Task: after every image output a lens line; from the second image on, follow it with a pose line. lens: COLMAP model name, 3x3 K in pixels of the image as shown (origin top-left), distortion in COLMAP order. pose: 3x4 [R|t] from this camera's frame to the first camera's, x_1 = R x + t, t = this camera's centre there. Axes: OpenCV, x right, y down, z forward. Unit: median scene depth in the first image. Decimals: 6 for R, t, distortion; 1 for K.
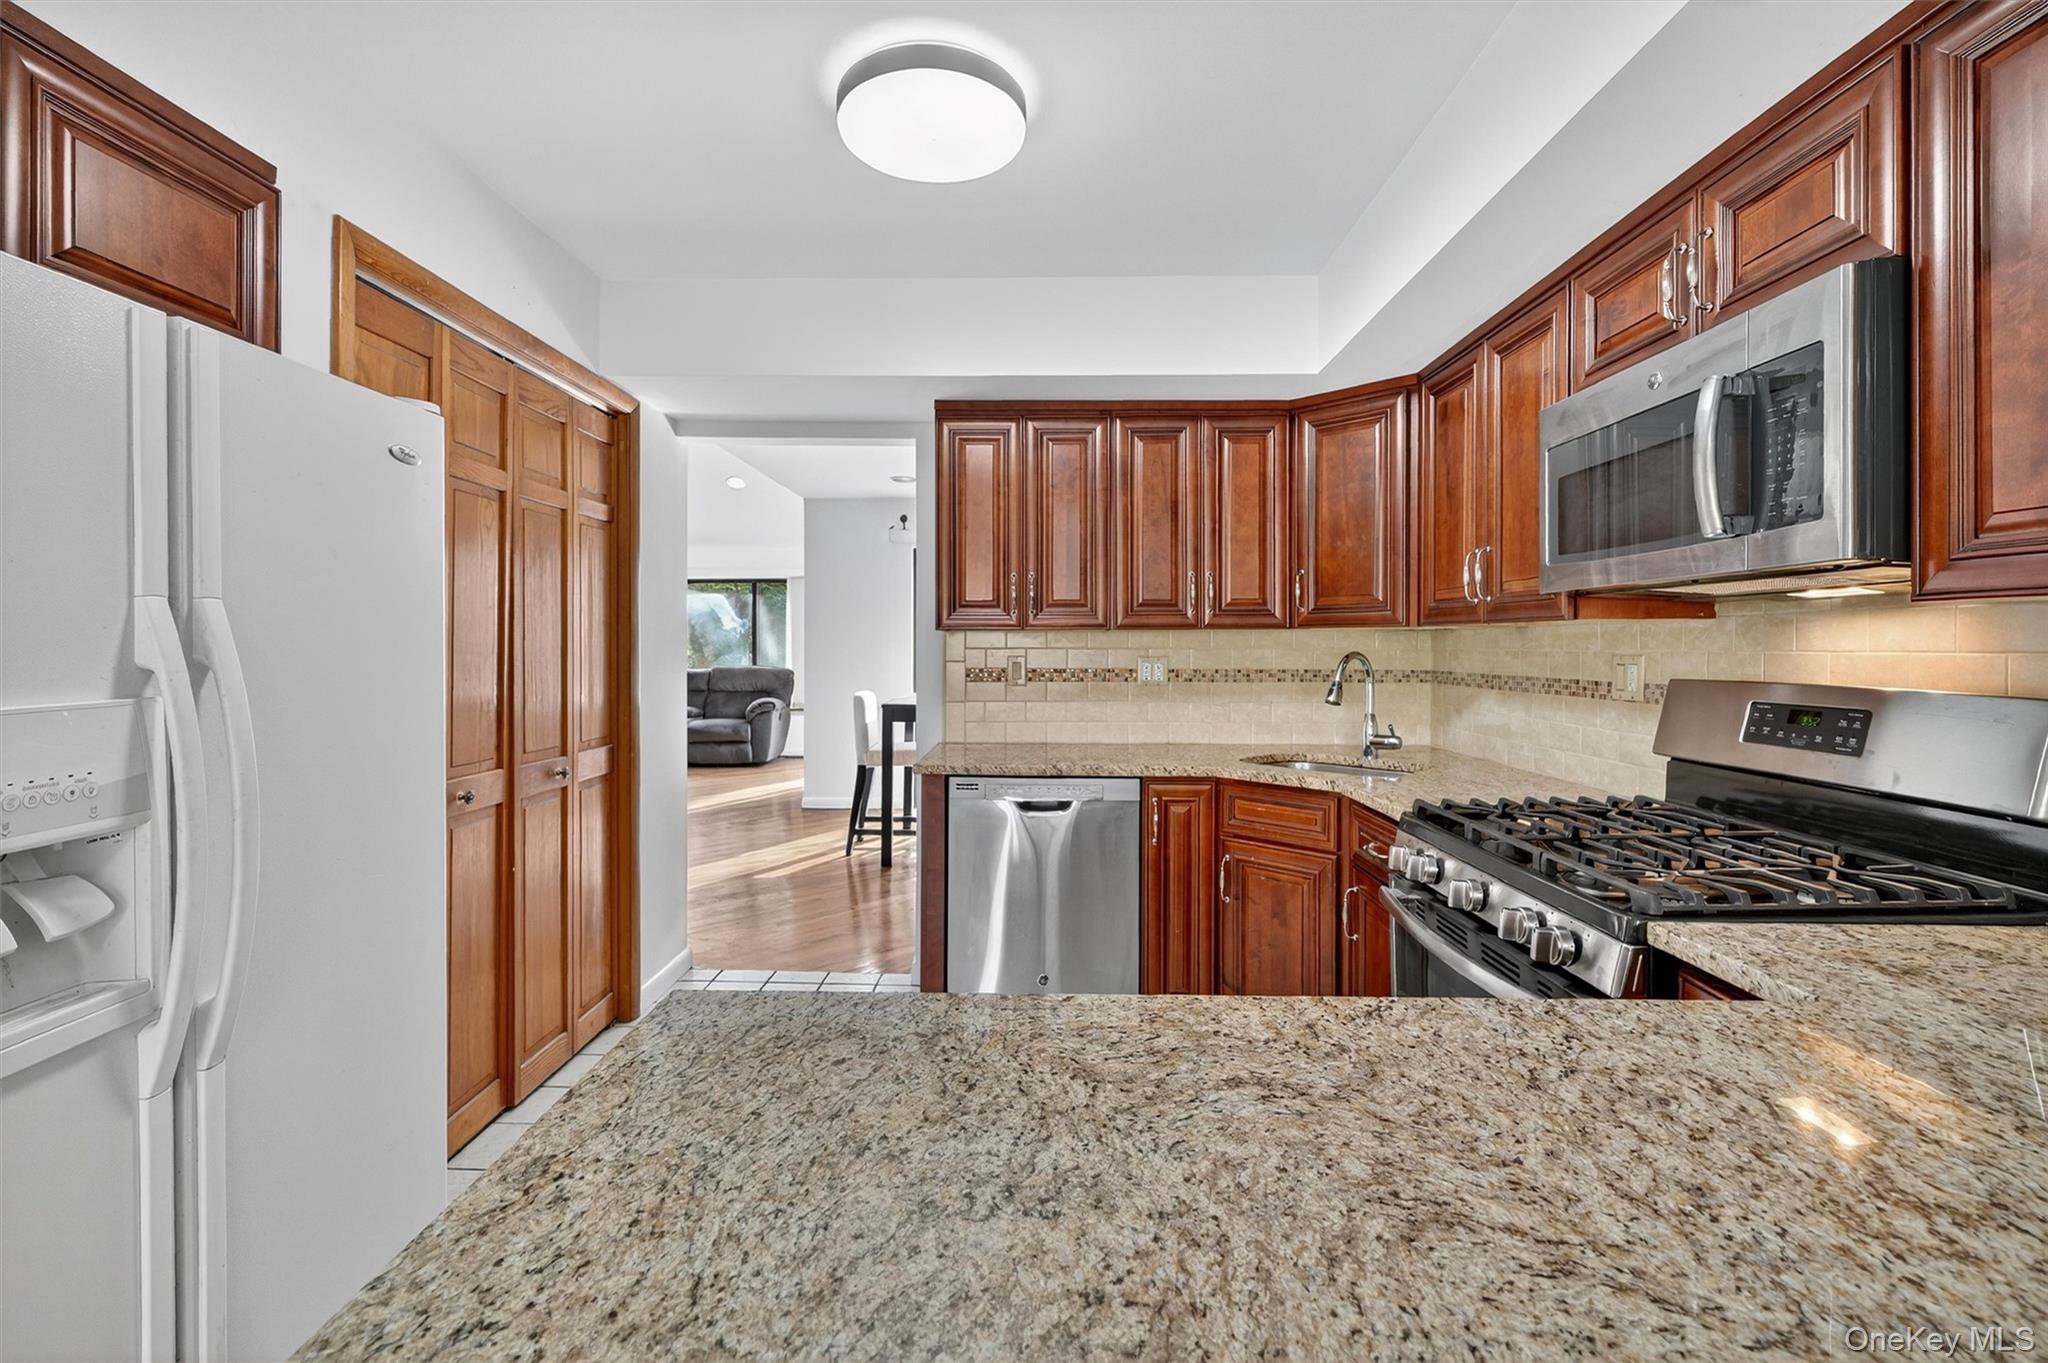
lens RADIAL K [[888.4, 0, 1027.5], [0, 888.4, 656.4], [0, 0, 1]] dist [0.001356, -0.001594]
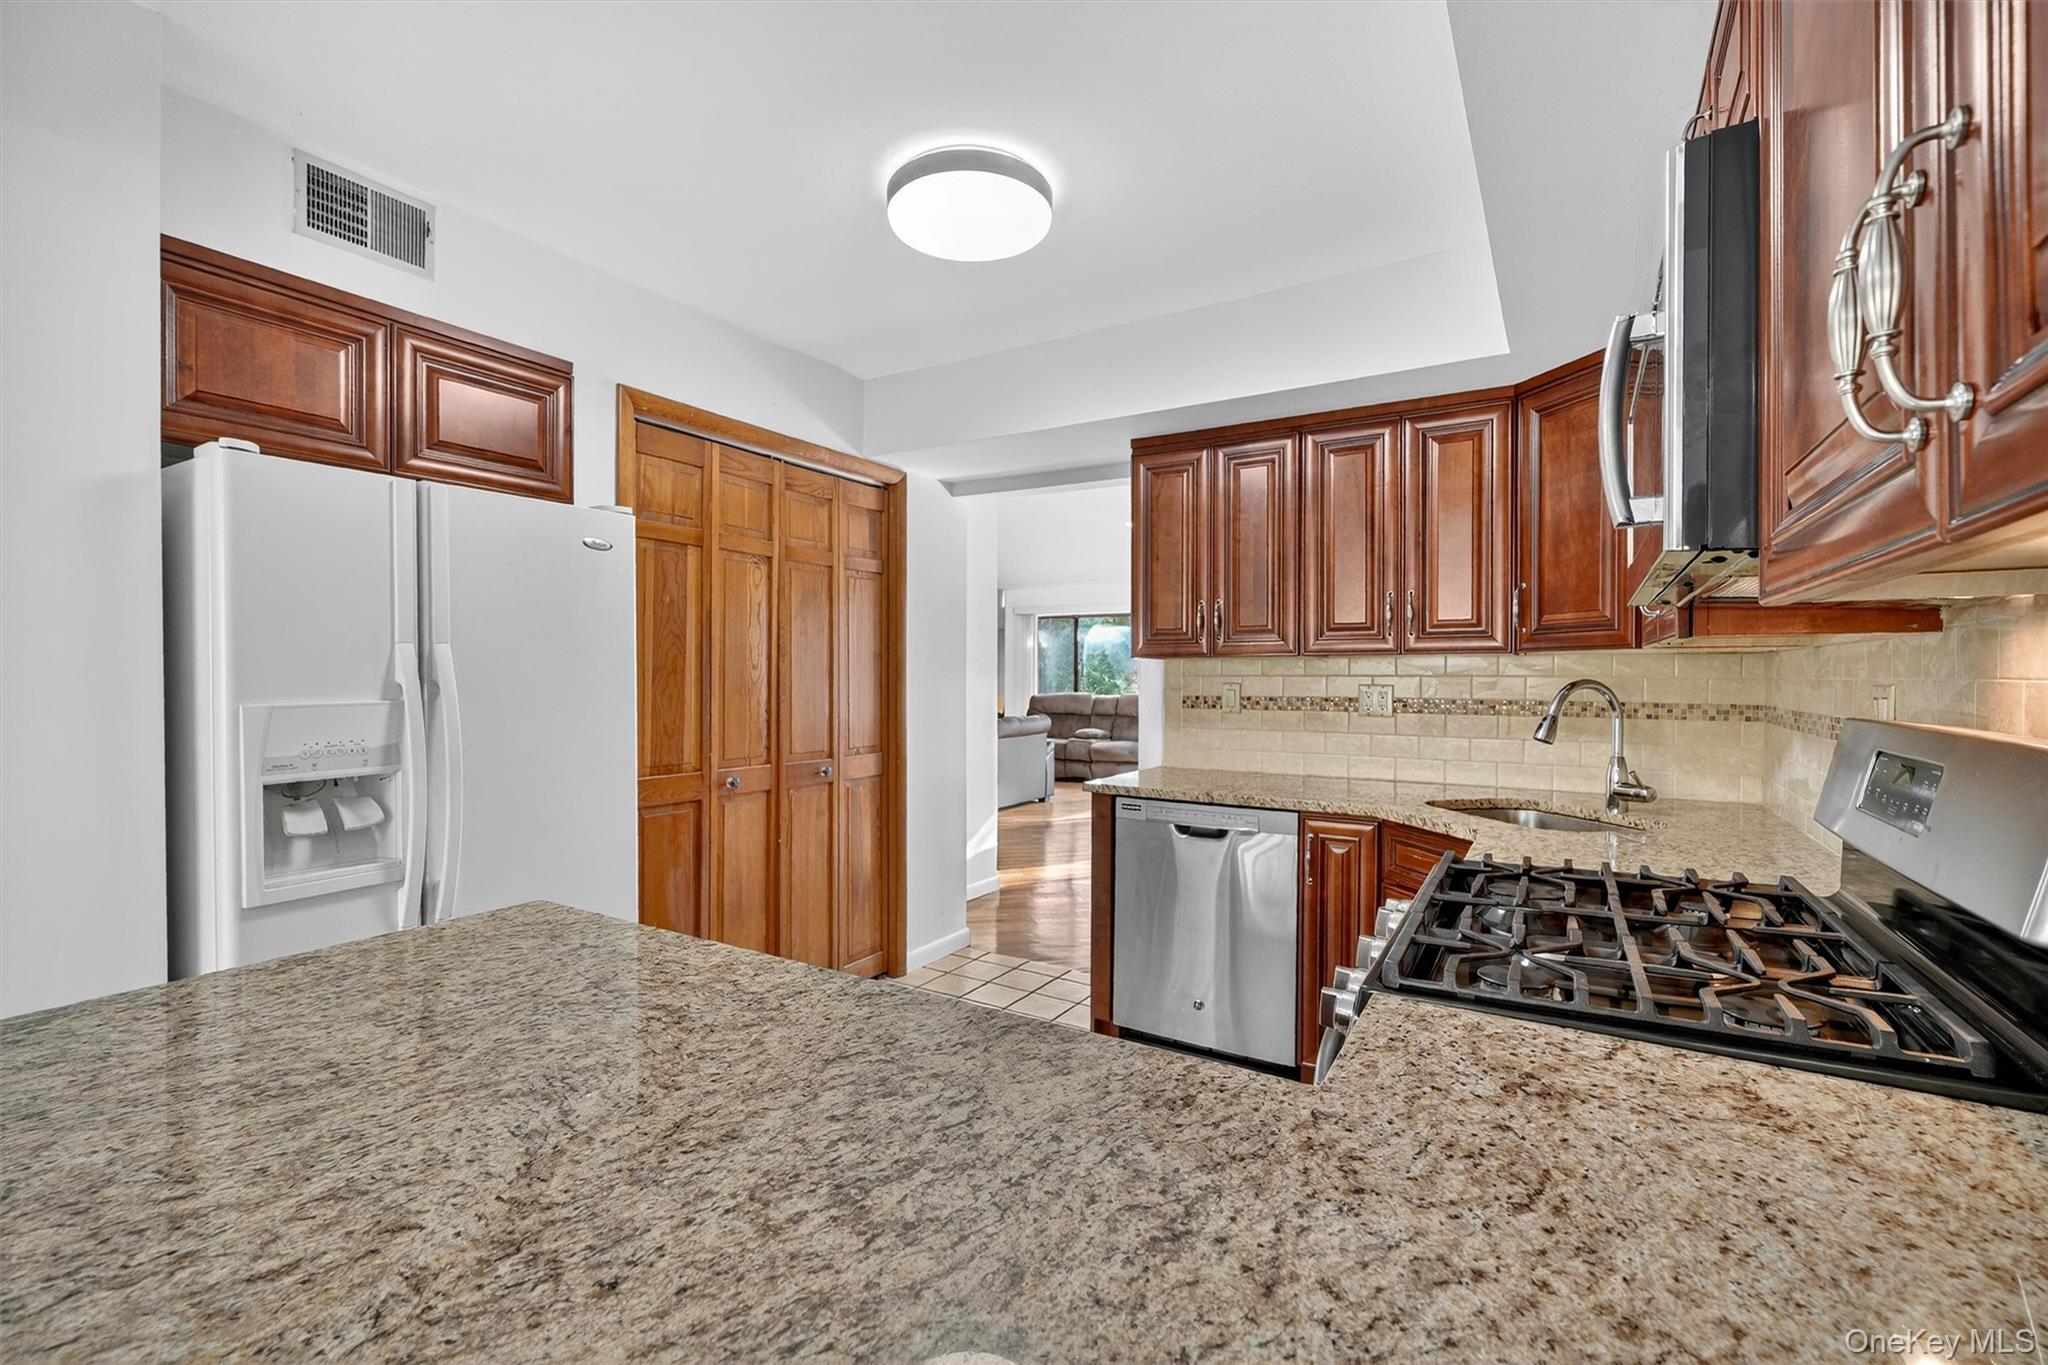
lens RADIAL K [[888.4, 0, 1038.0], [0, 888.4, 673.1], [0, 0, 1]] dist [0.001356, -0.001594]
pose [[0.863740, 0.000463, -0.503938, 0.401743], [-0.007515, 0.999900, -0.011961, 0.002417], [0.503882, 0.014118, 0.863657, 0.047420]]
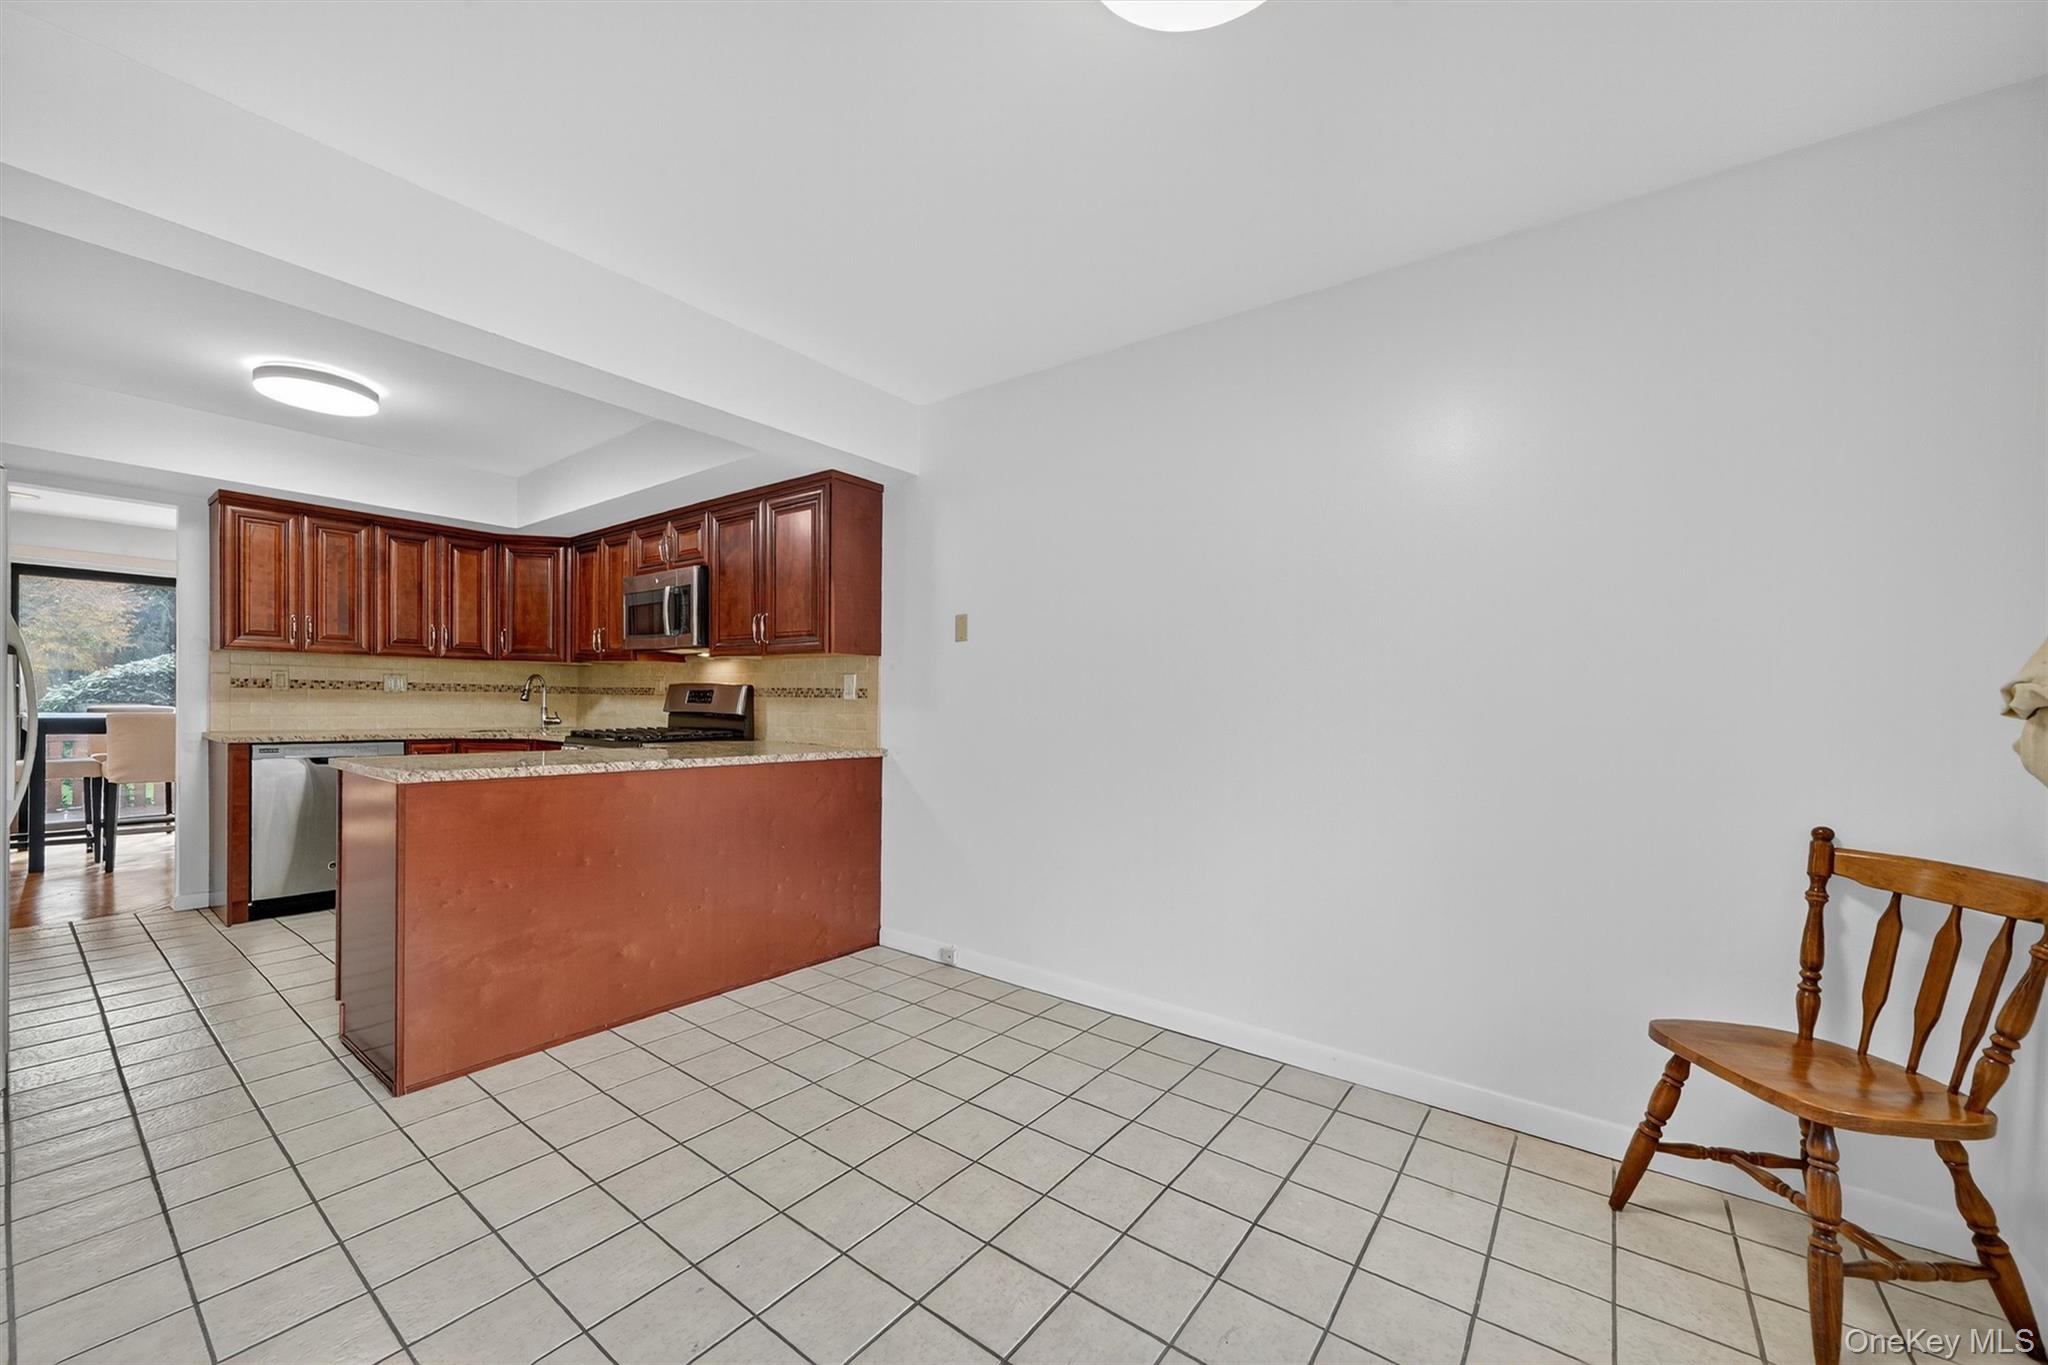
lens RADIAL K [[787.6, 0, 1012.1], [0, 787.6, 714.9], [0, 0, 1]] dist [-0.001369, -0.000587]
pose [[0.594459, -0.005027, 0.804110, -0.448438], [-0.007038, 0.999910, 0.011454, 0.064965], [-0.804095, -0.012469, 0.594370, -0.969513]]
